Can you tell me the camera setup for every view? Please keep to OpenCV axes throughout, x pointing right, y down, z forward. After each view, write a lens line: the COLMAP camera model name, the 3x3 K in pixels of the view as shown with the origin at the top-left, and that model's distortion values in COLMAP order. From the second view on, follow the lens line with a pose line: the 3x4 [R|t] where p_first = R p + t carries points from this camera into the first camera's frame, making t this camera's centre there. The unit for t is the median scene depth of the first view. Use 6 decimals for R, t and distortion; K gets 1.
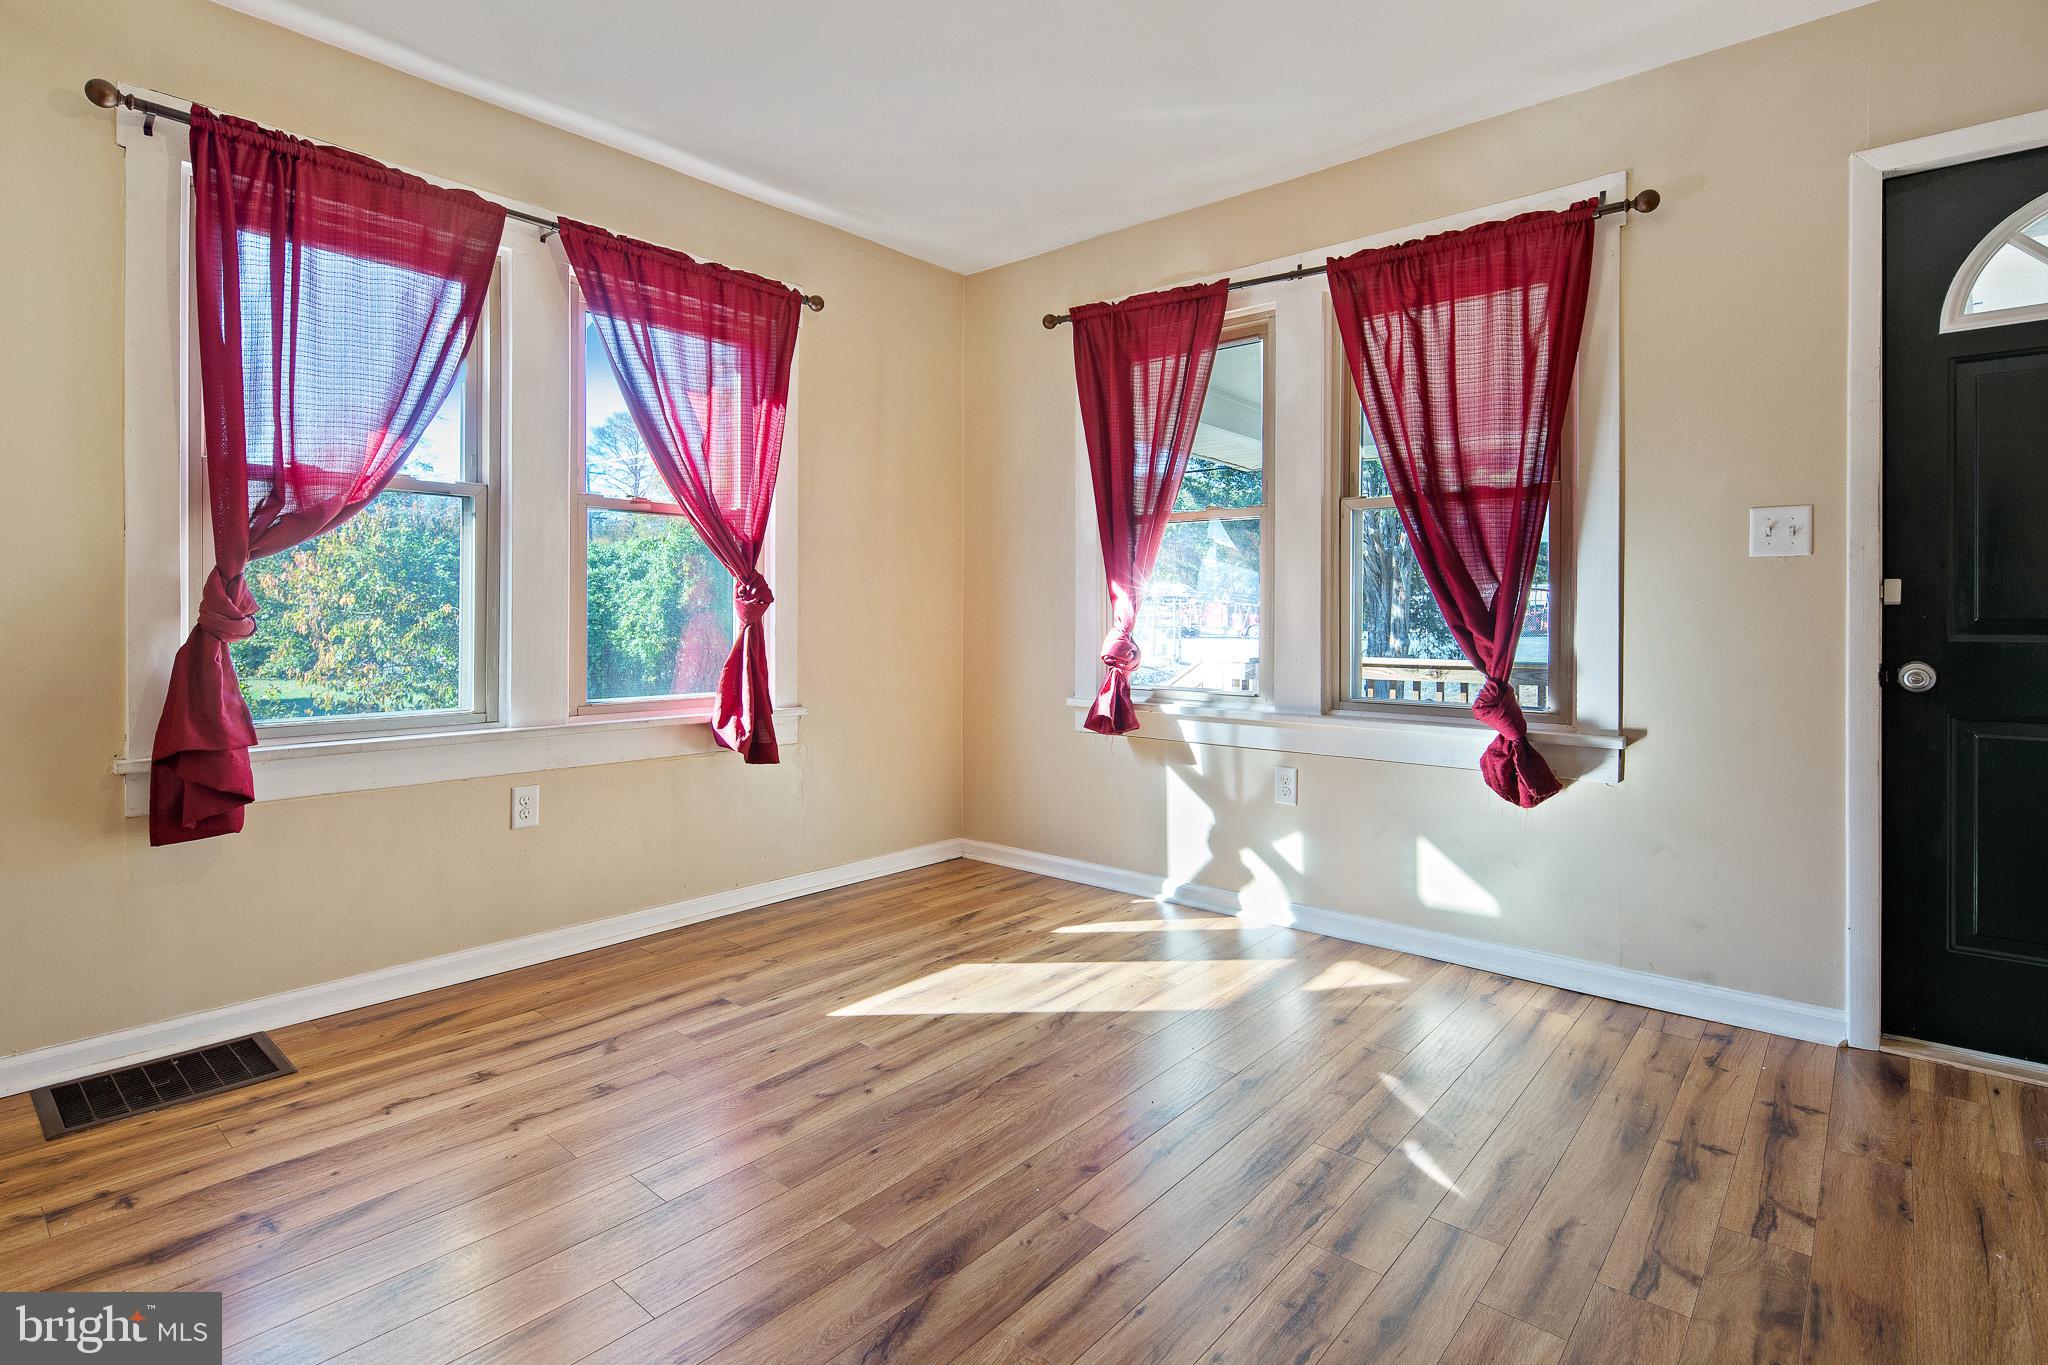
lens RADIAL K [[1009.6, 0, 992.3], [0, 1009.6, 609.2], [0, 0, 1]] dist [0.017859, -0.012818]
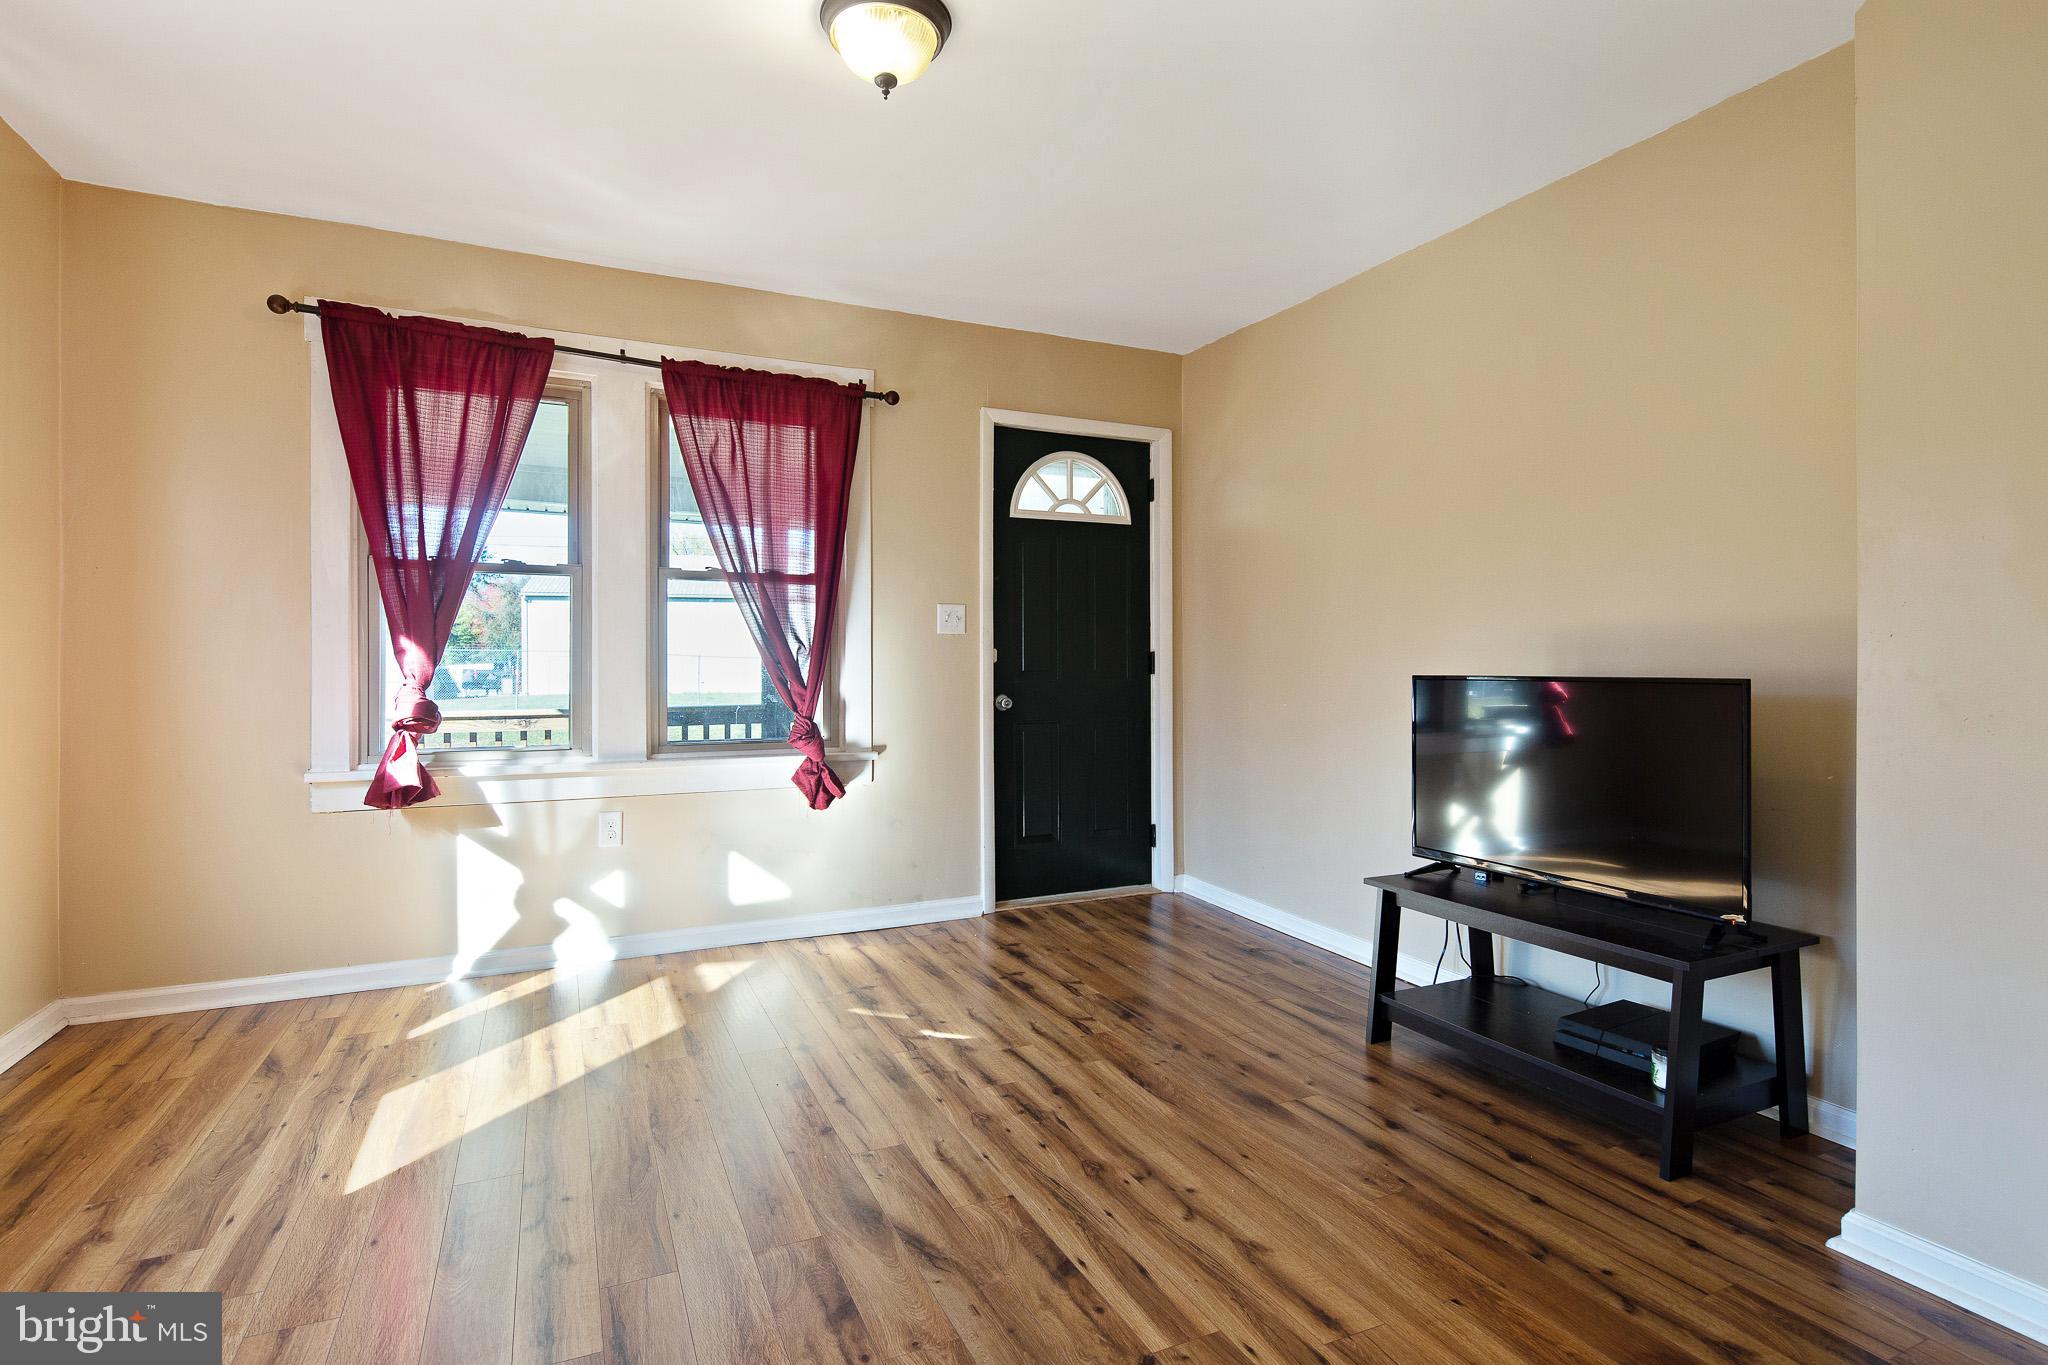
lens RADIAL K [[1015.1, 0, 1025.2], [0, 1015.1, 644.6], [0, 0, 1]] dist [0.000732, -0.002241]
pose [[0.394354, 0.014850, 0.918838, -0.644014], [-0.004042, 0.999888, -0.014425, -0.009321], [-0.918950, 0.001974, 0.394370, 0.206588]]
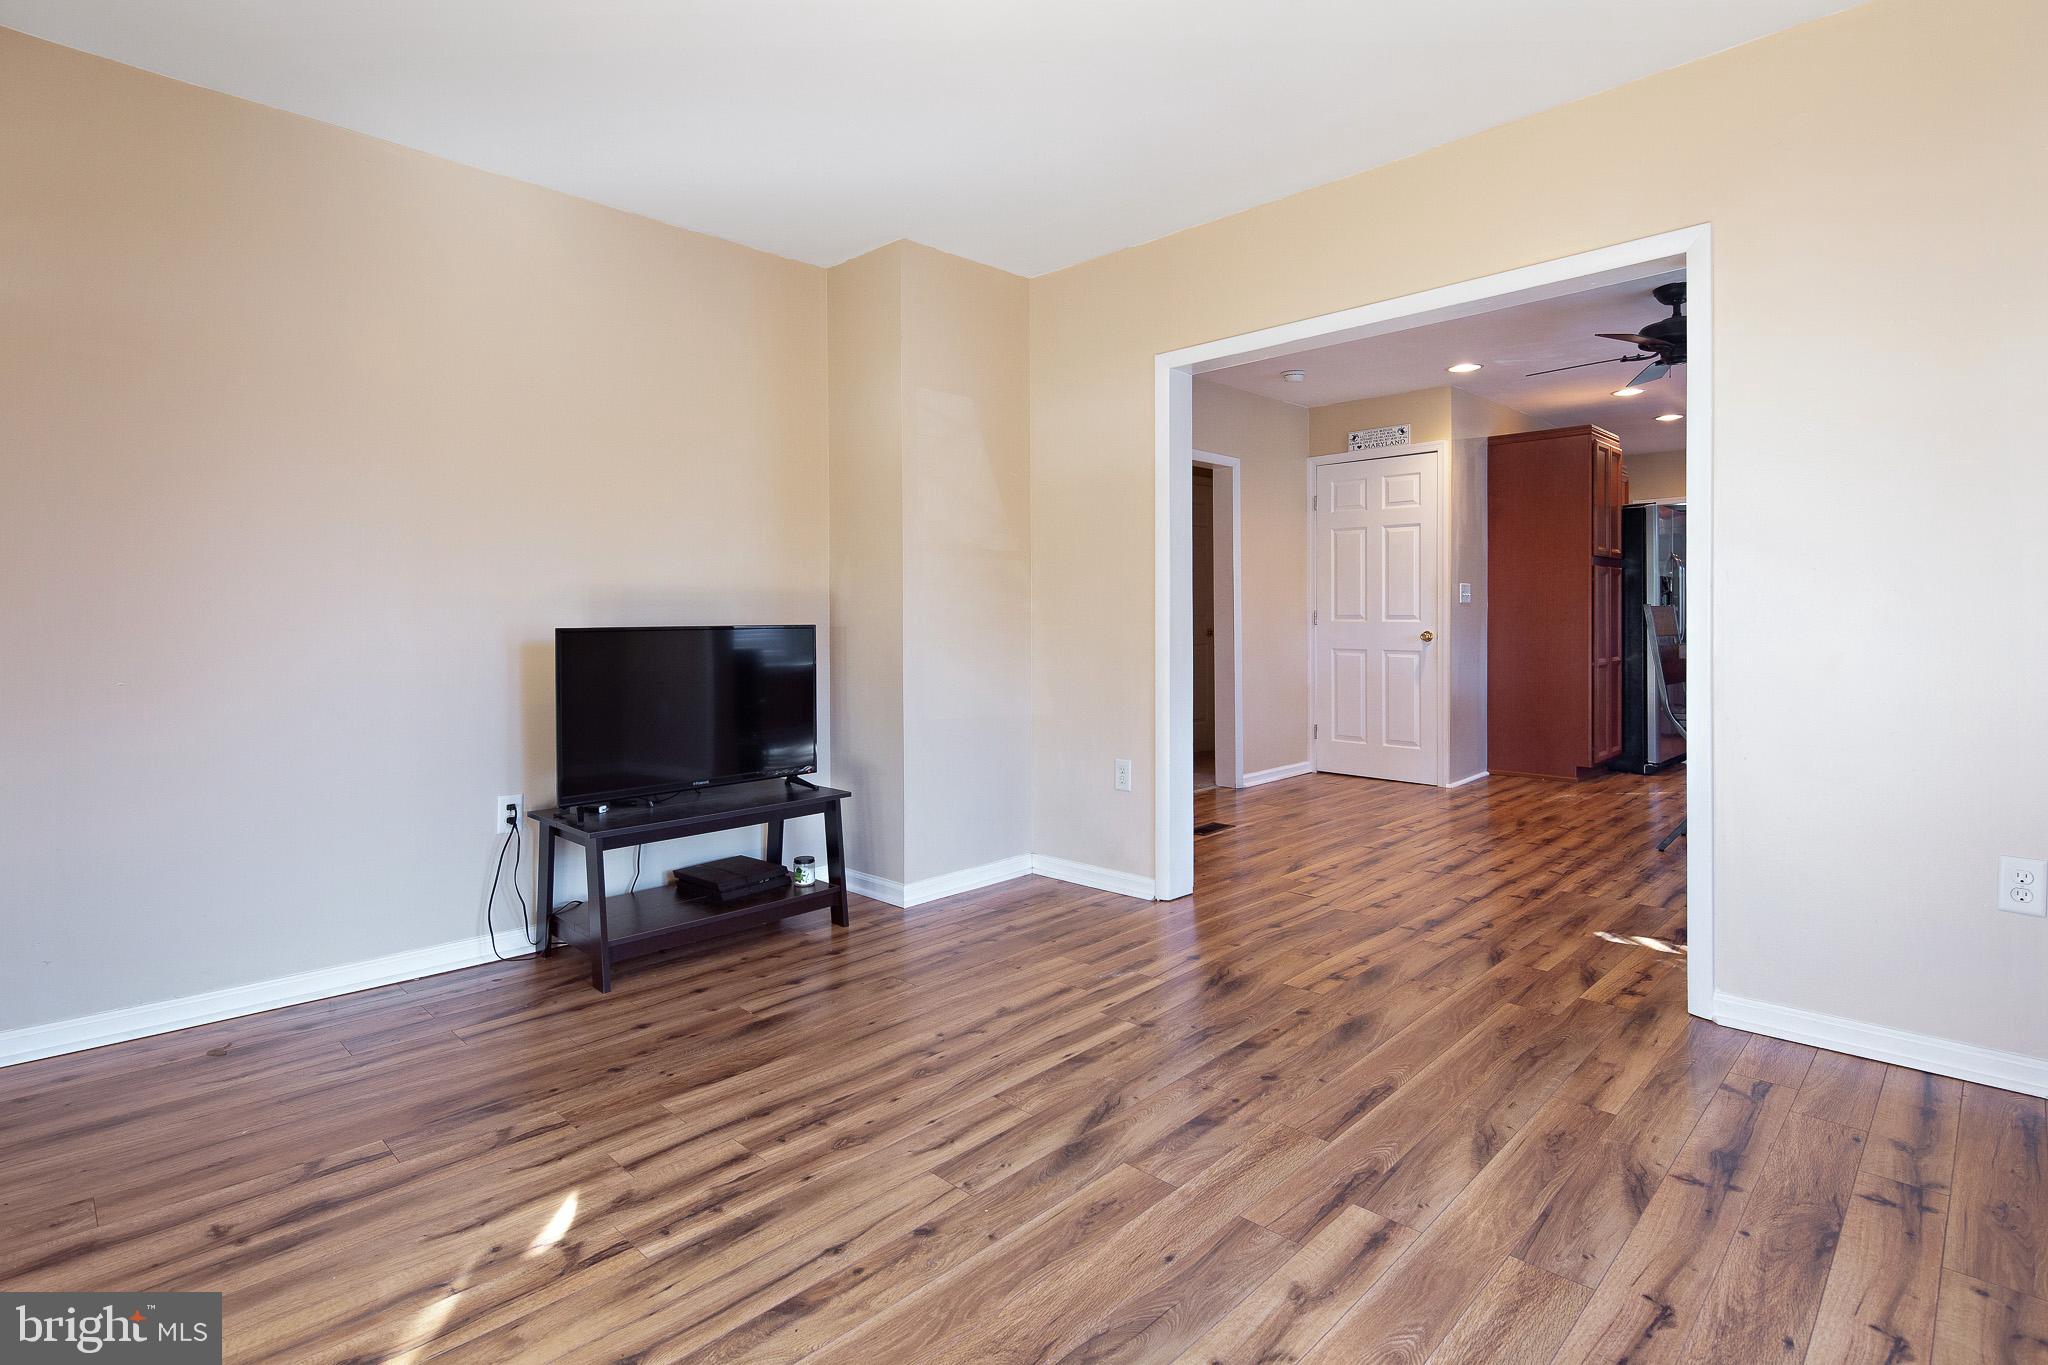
lens RADIAL K [[1015.1, 0, 1025.2], [0, 1015.1, 644.6], [0, 0, 1]] dist [0.000732, -0.002241]
pose [[-0.999397, 0.001596, 0.034693, -0.018764], [0.002363, 0.999754, 0.022056, 0.000114], [-0.034650, 0.022125, -0.999155, 1.310152]]
